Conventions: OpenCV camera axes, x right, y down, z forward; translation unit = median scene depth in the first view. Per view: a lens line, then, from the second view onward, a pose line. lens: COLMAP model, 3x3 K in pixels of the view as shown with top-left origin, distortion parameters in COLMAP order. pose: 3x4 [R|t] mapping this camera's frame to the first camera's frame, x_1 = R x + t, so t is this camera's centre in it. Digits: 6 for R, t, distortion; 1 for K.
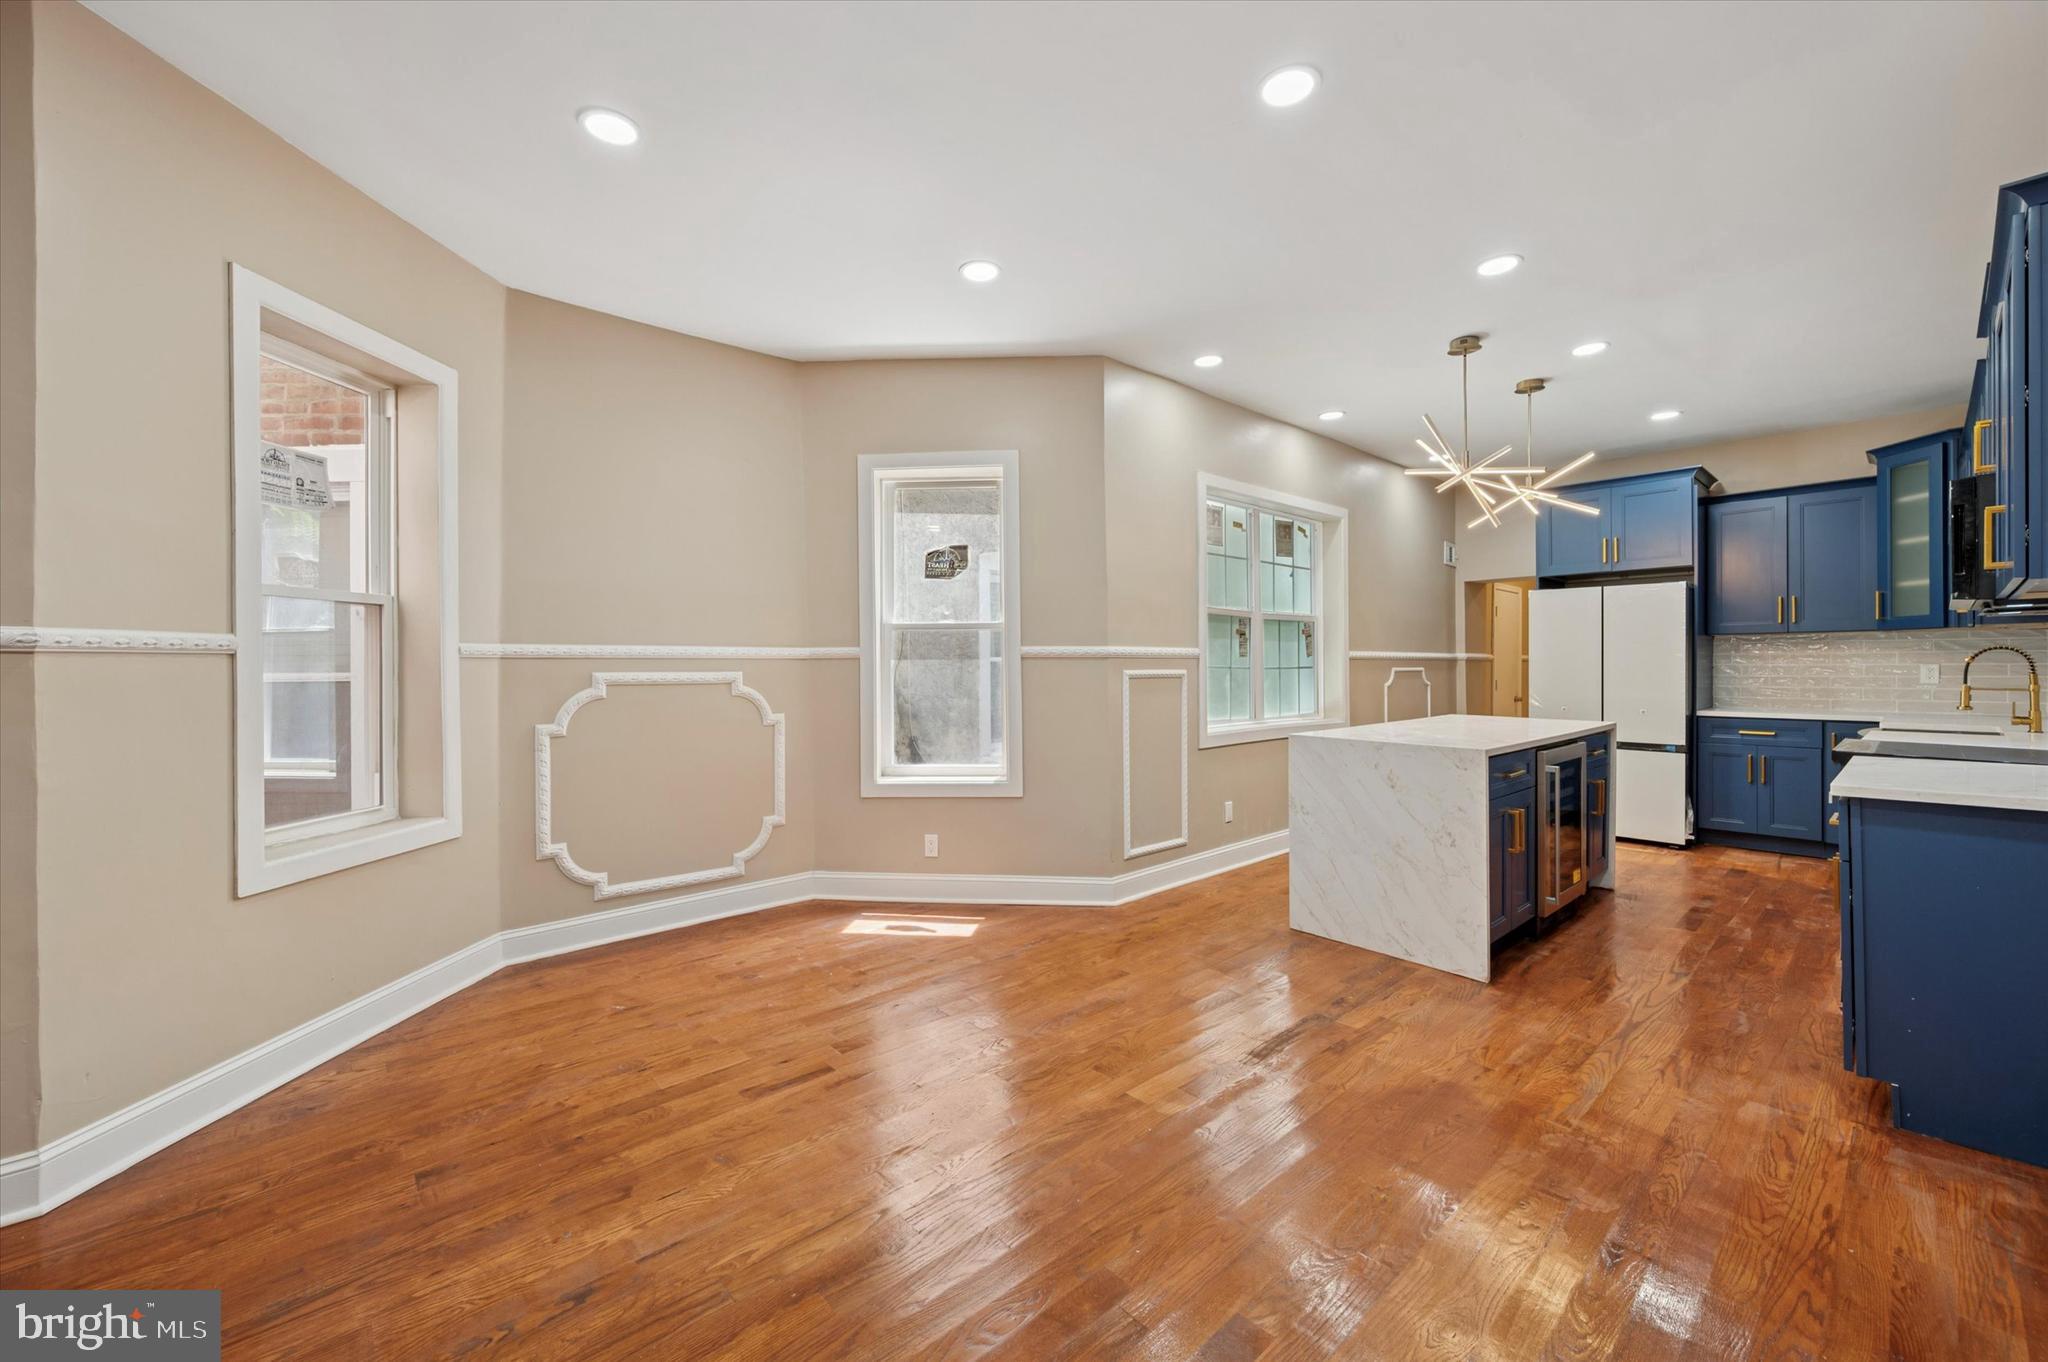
lens RADIAL K [[813.1, 0, 1027.9], [0, 813.1, 668.6], [0, 0, 1]] dist [0.002695, -0.001750]
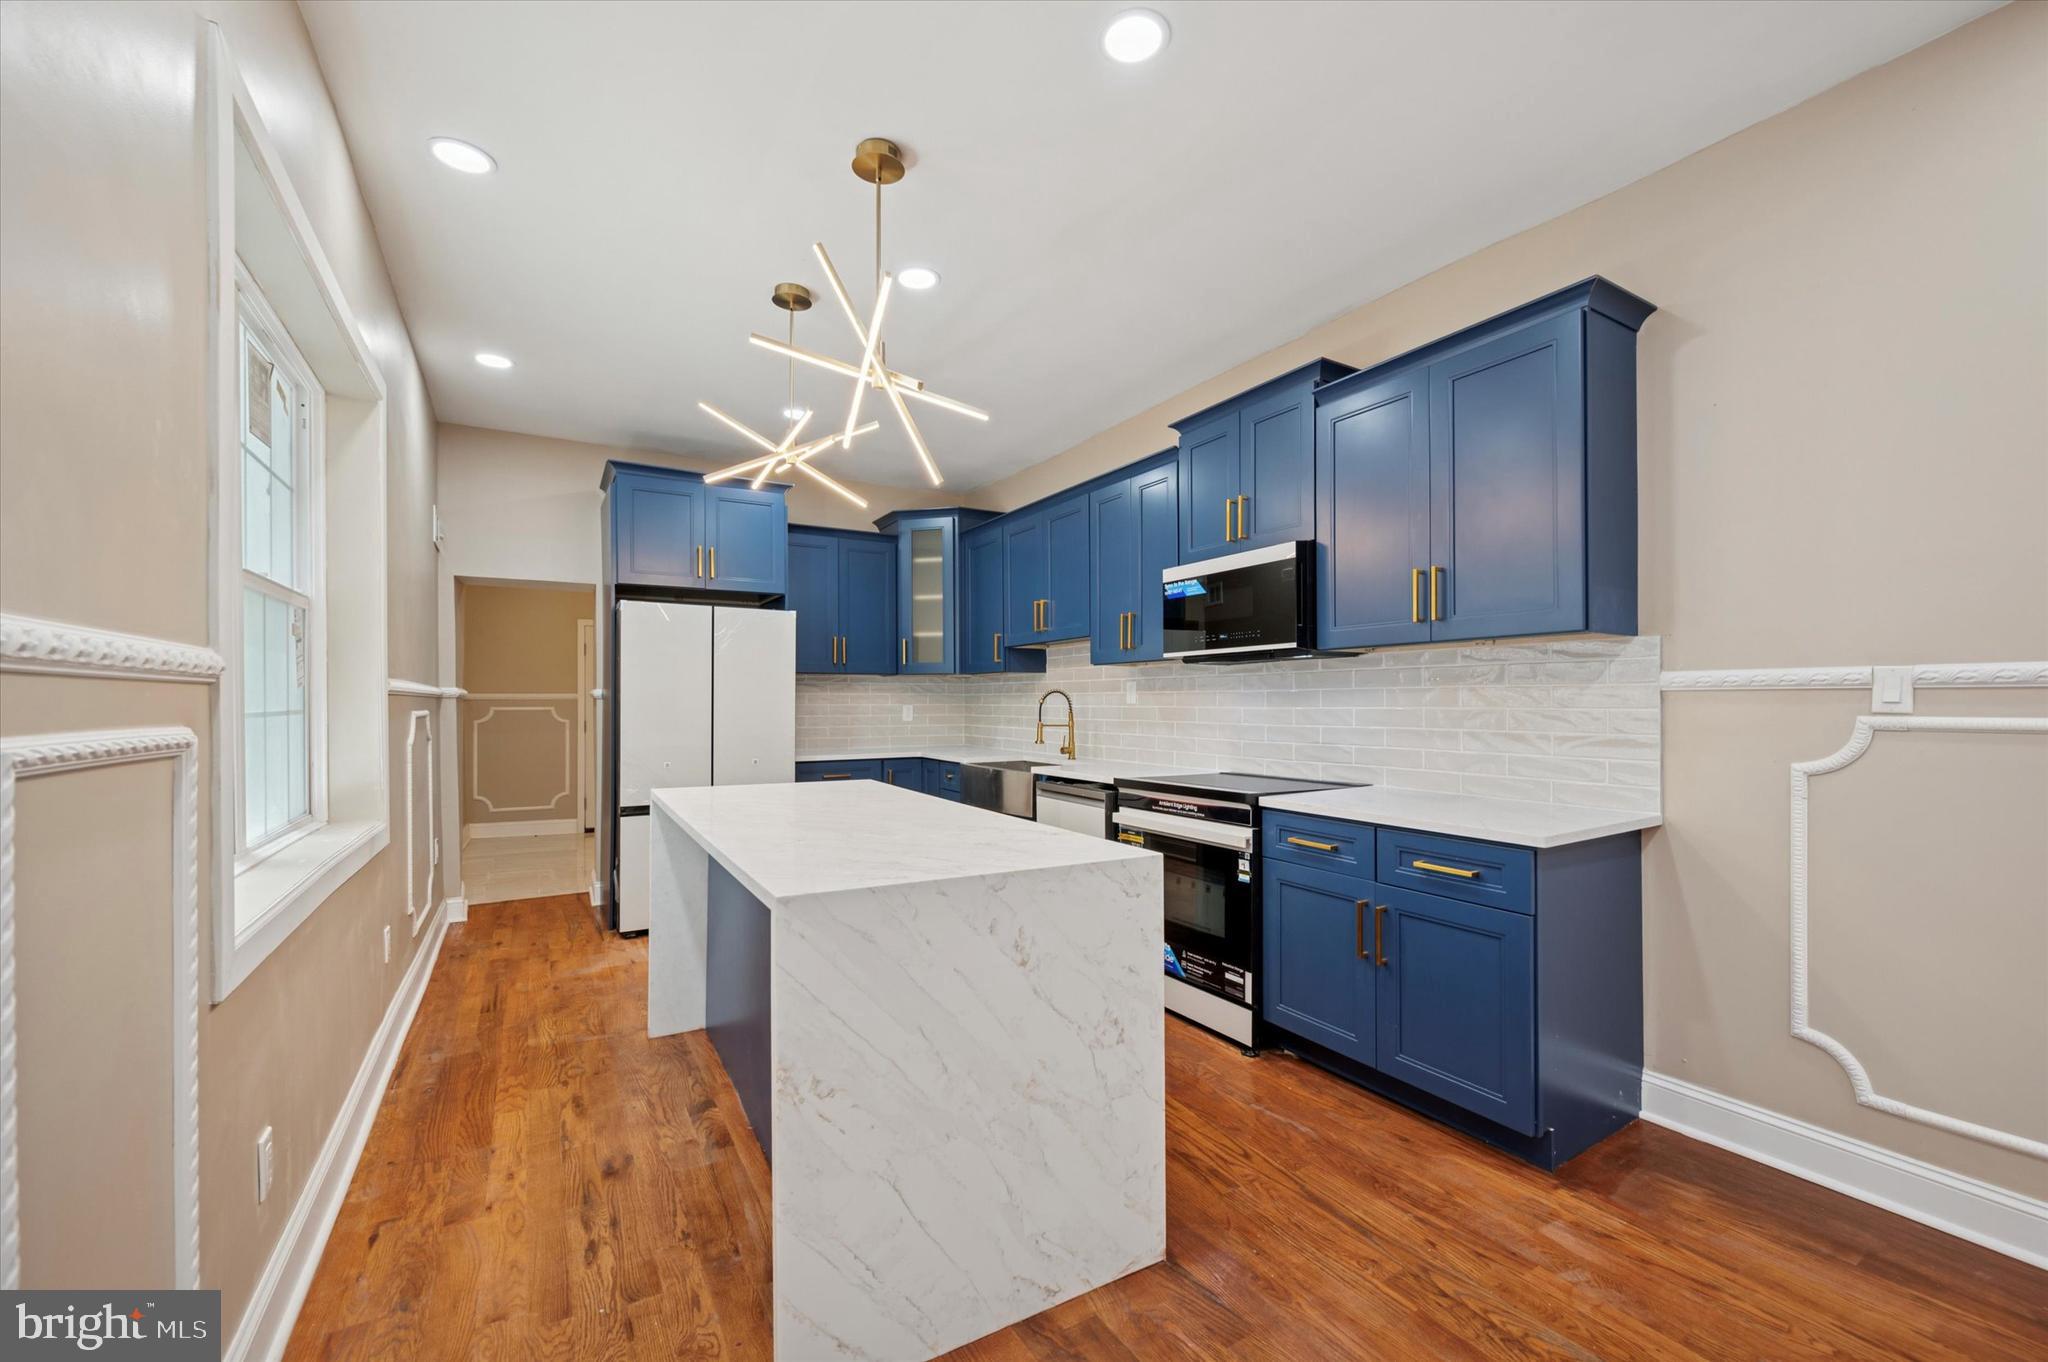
lens RADIAL K [[813.1, 0, 1014.5], [0, 813.1, 700.5], [0, 0, 1]] dist [0.002695, -0.001750]
pose [[0.182866, 0.005638, 0.983122, -0.019461], [0.004144, 0.999970, -0.006506, -0.004550], [-0.983129, 0.005263, 0.182837, 0.785314]]
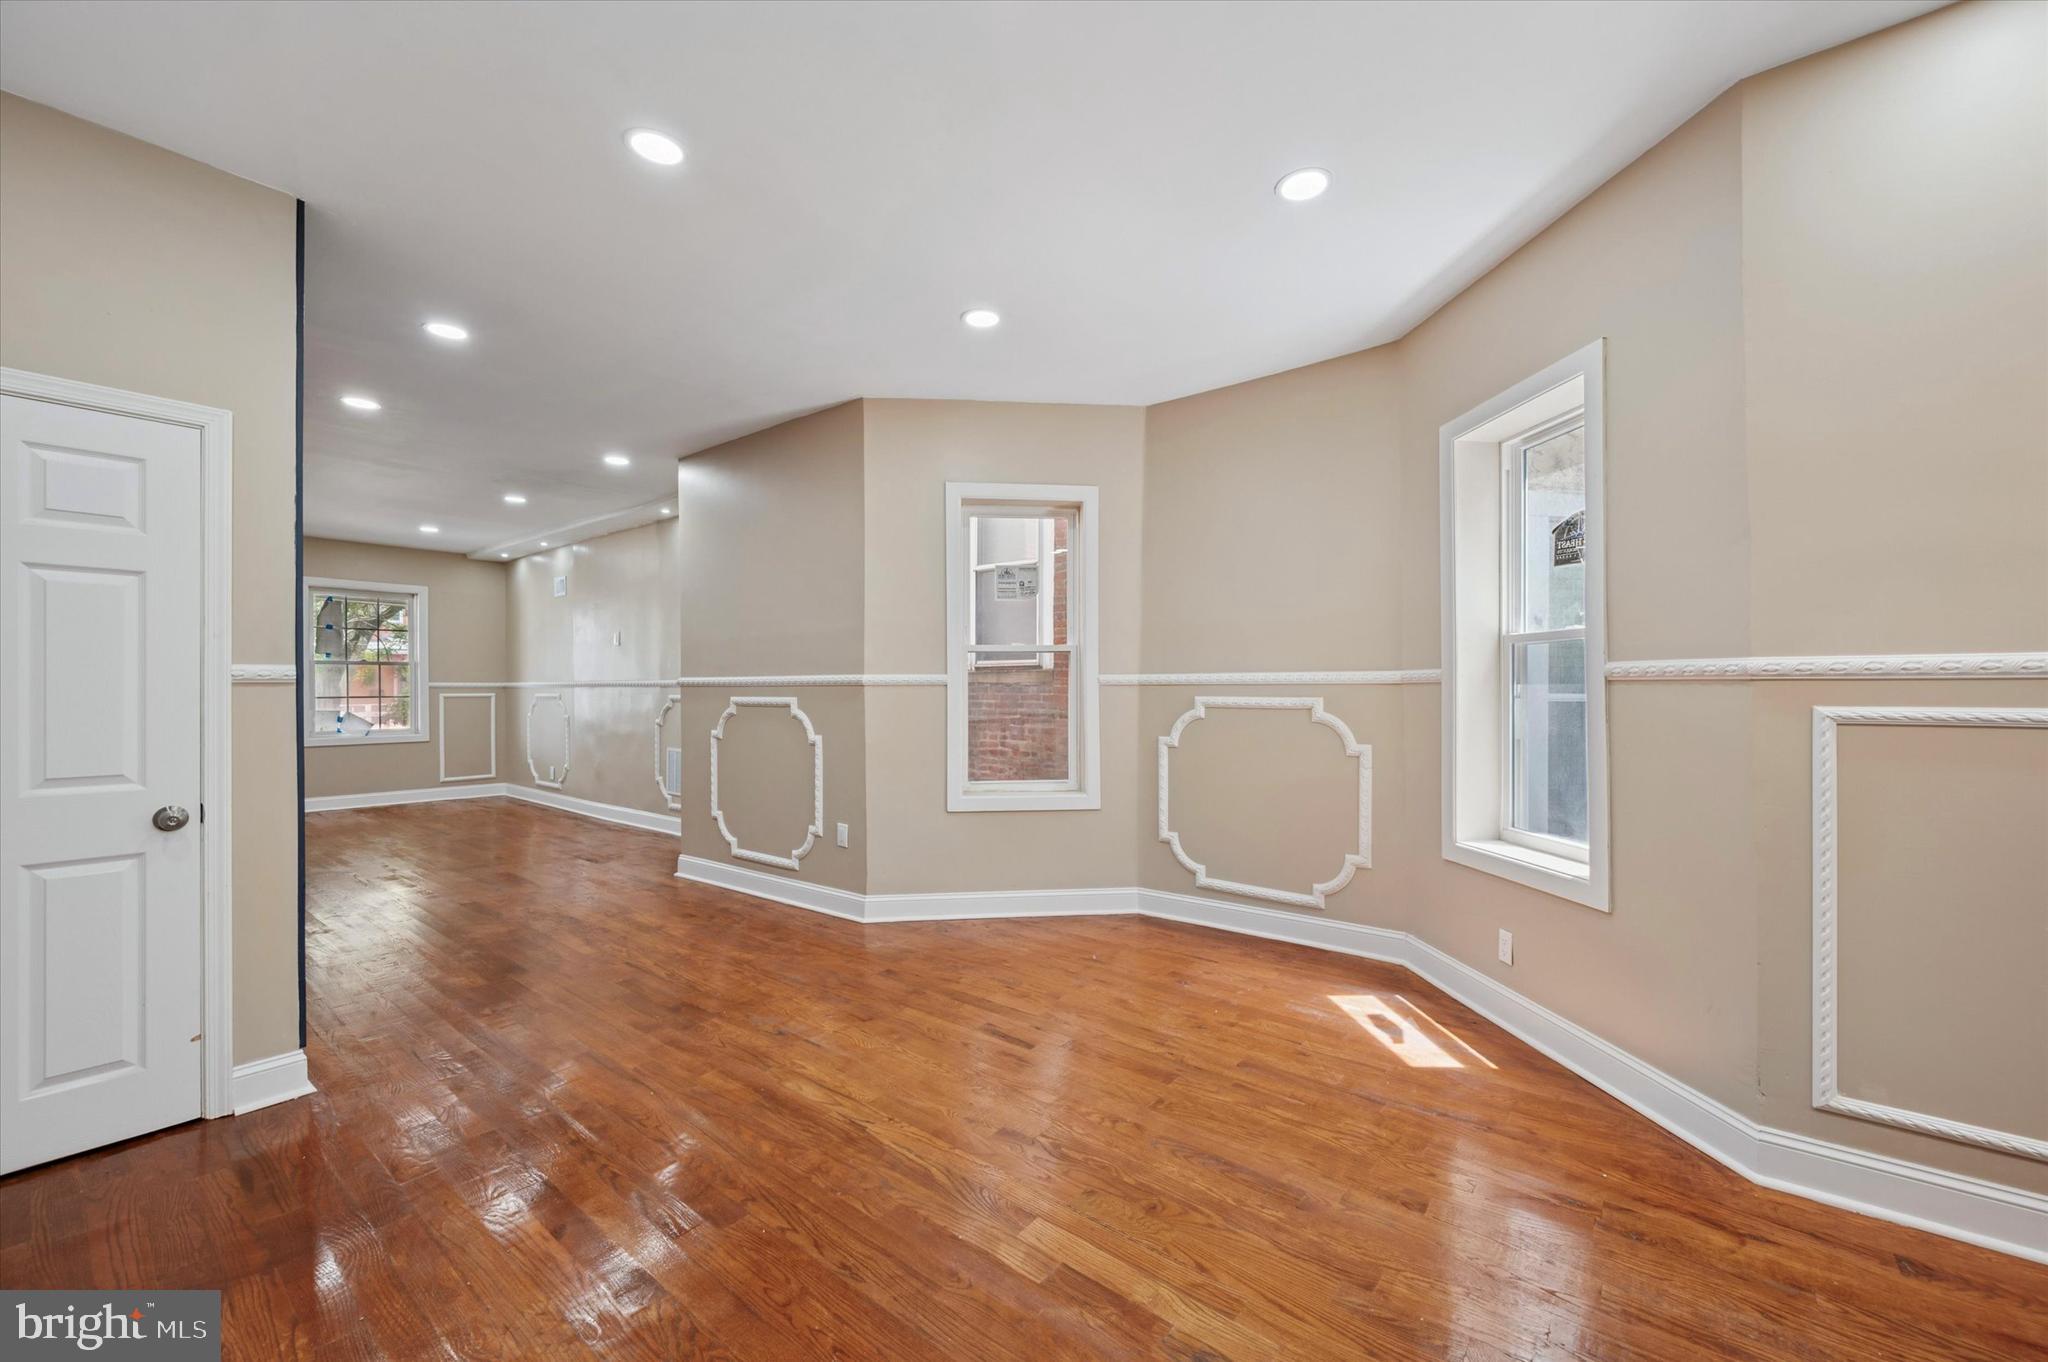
lens RADIAL K [[813.1, 0, 1037.2], [0, 813.1, 692.2], [0, 0, 1]] dist [0.002695, -0.001750]
pose [[0.162745, 0.006334, -0.986648, 0.540689], [-0.006266, 0.999966, 0.005386, -0.006009], [0.986648, 0.005306, 0.162779, 0.505090]]
